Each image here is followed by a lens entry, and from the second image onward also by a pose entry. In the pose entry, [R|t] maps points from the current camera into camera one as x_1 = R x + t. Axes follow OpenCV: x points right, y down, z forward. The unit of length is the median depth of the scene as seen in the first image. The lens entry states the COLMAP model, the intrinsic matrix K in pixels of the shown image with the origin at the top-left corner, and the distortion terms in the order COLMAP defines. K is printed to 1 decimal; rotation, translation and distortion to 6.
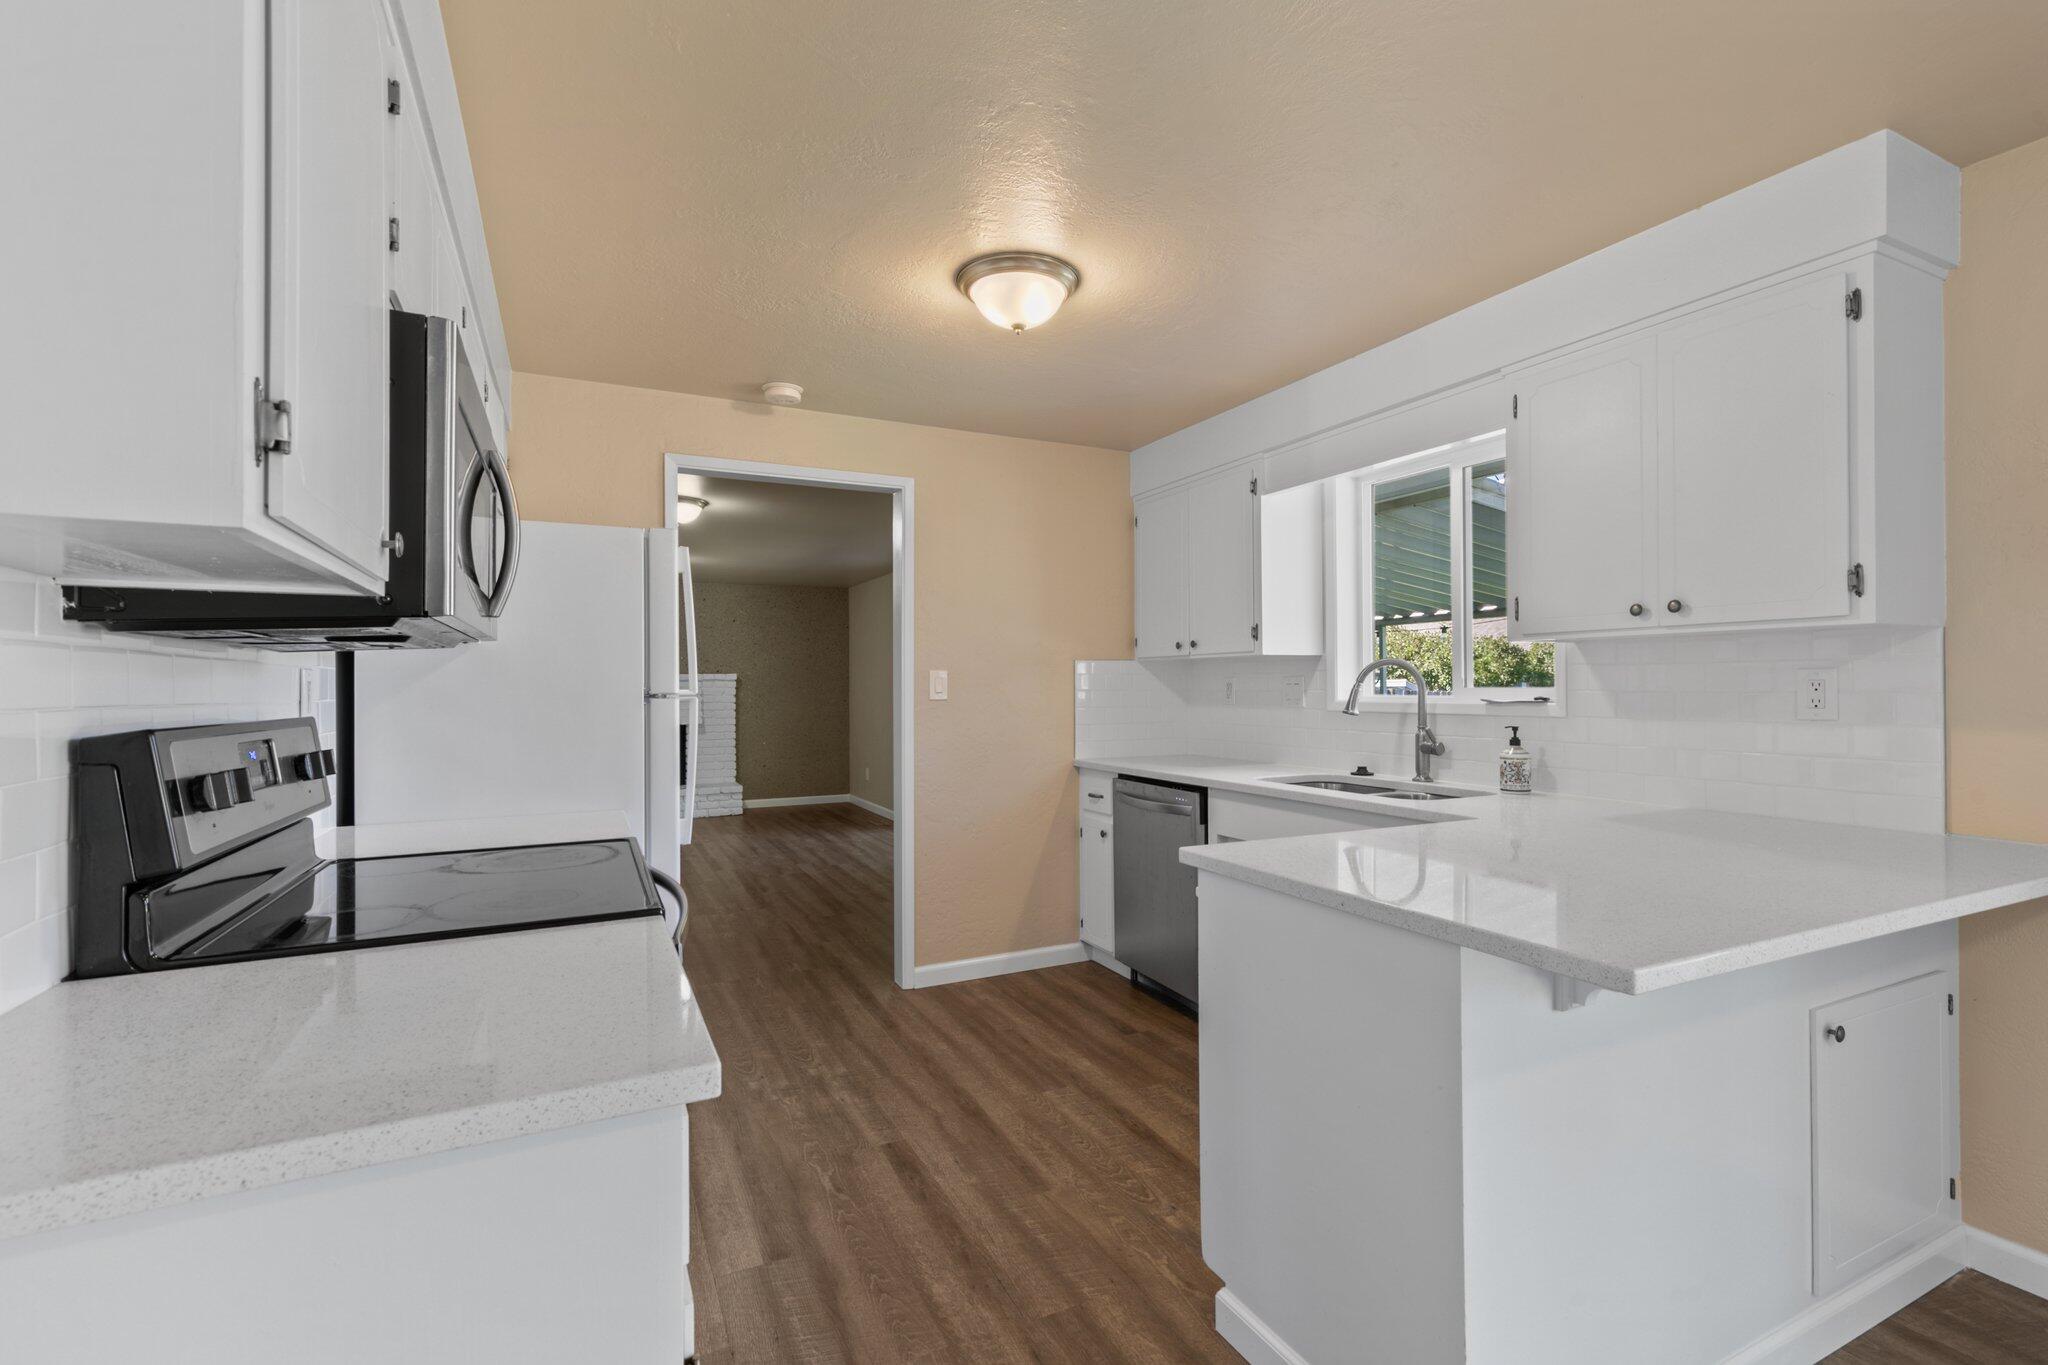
lens RADIAL K [[914.6, 0, 1036.0], [0, 914.6, 683.2], [0, 0, 1]] dist [0.005281, -0.001039]
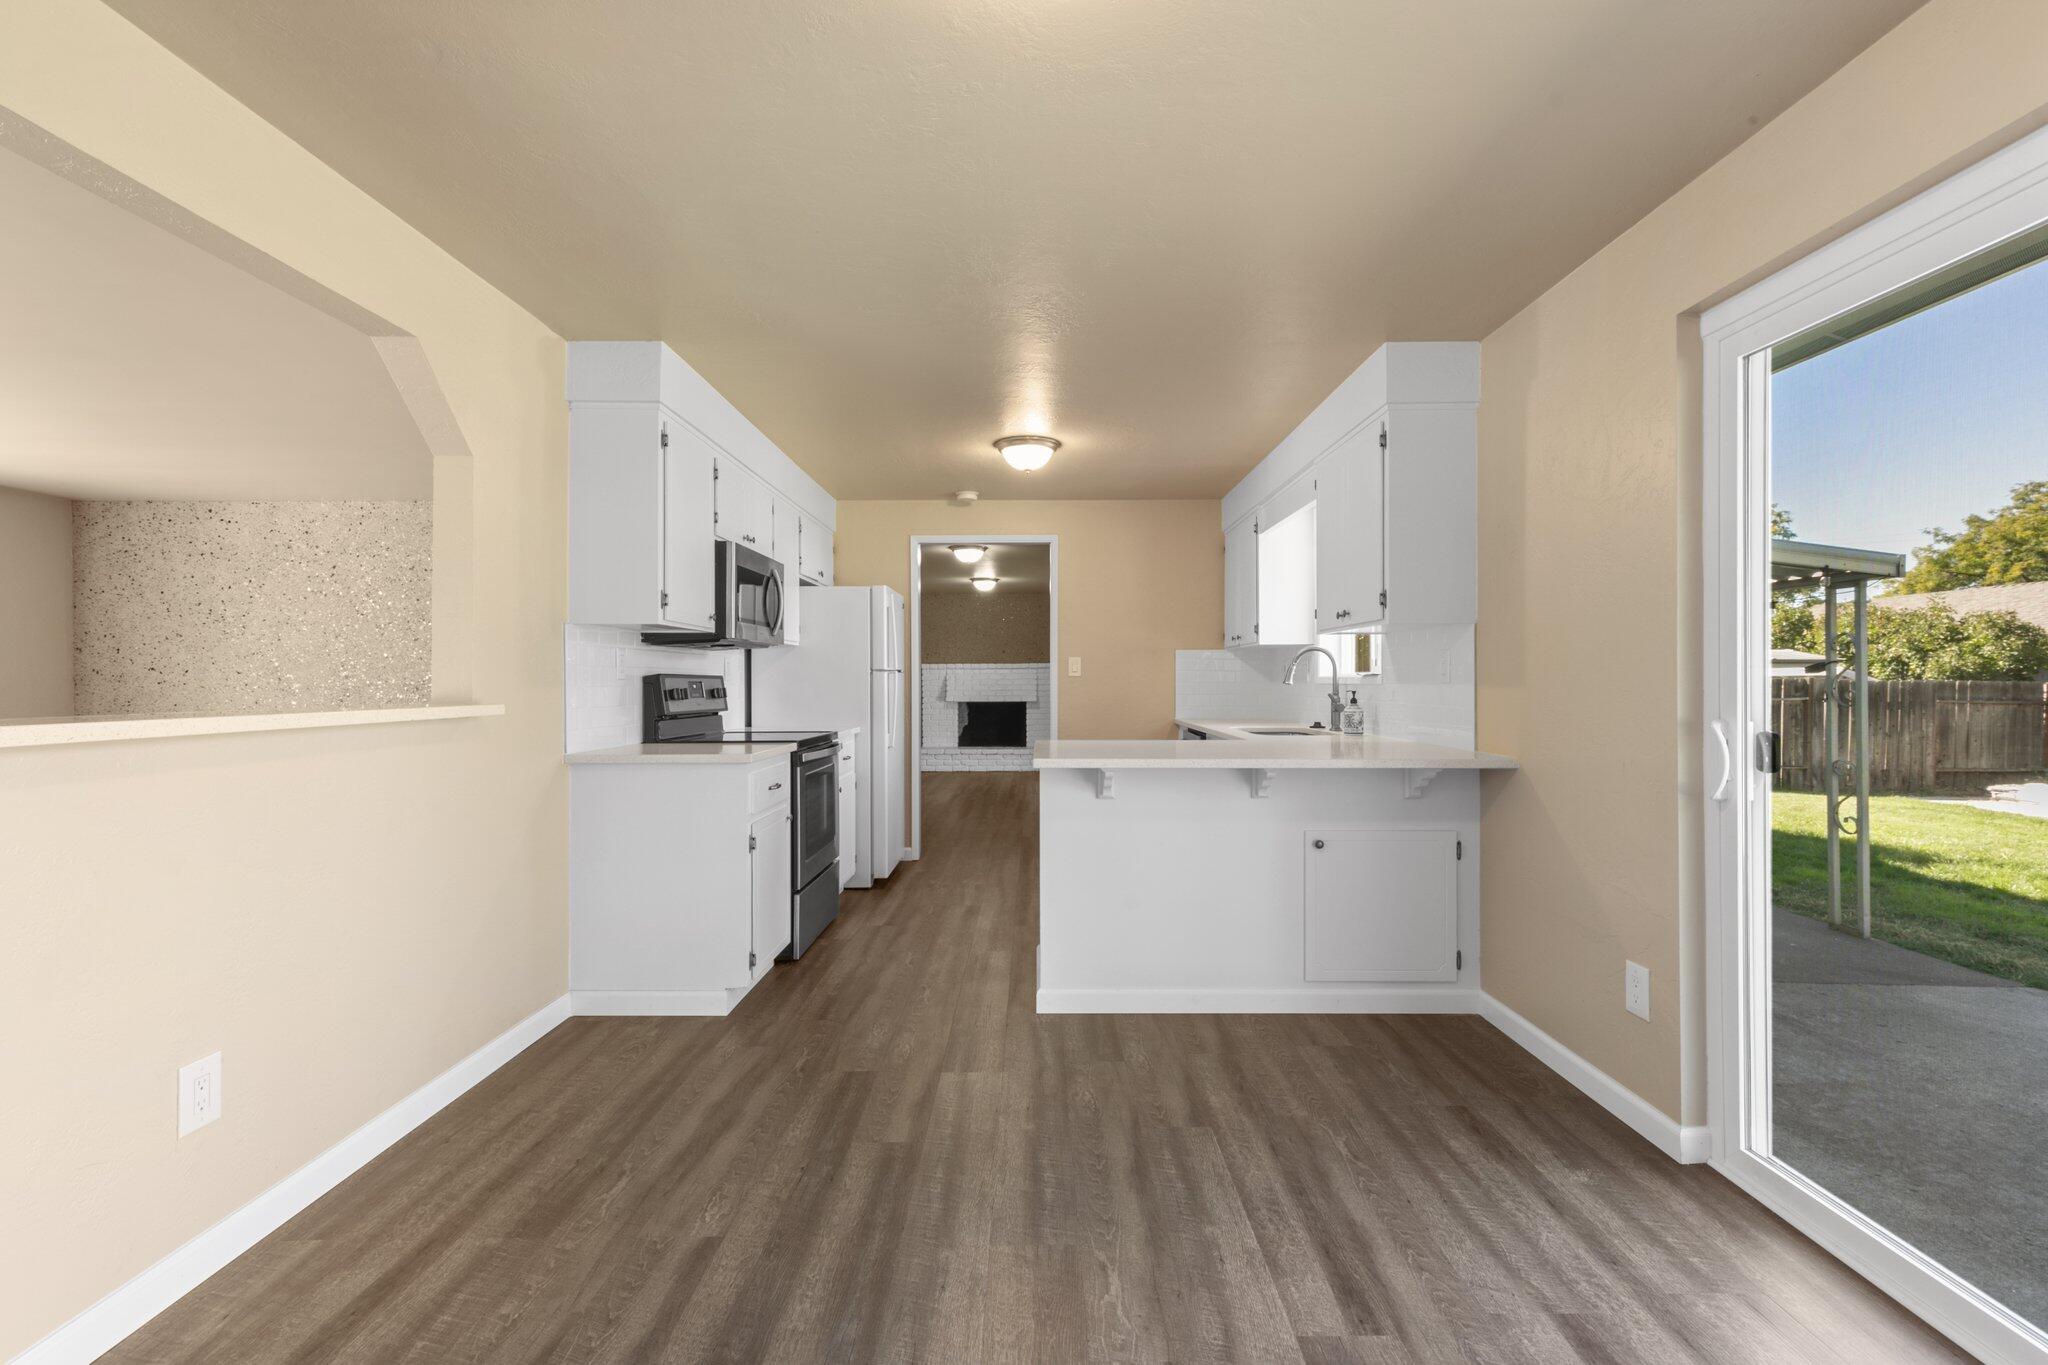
lens RADIAL K [[914.6, 0, 1036.0], [0, 914.6, 683.2], [0, 0, 1]] dist [0.005281, -0.001039]
pose [[0.893652, 0.004788, -0.448735, 0.678518], [-0.000522, 0.999954, 0.009629, 0.019191], [0.448760, -0.008371, 0.893613, -0.528676]]
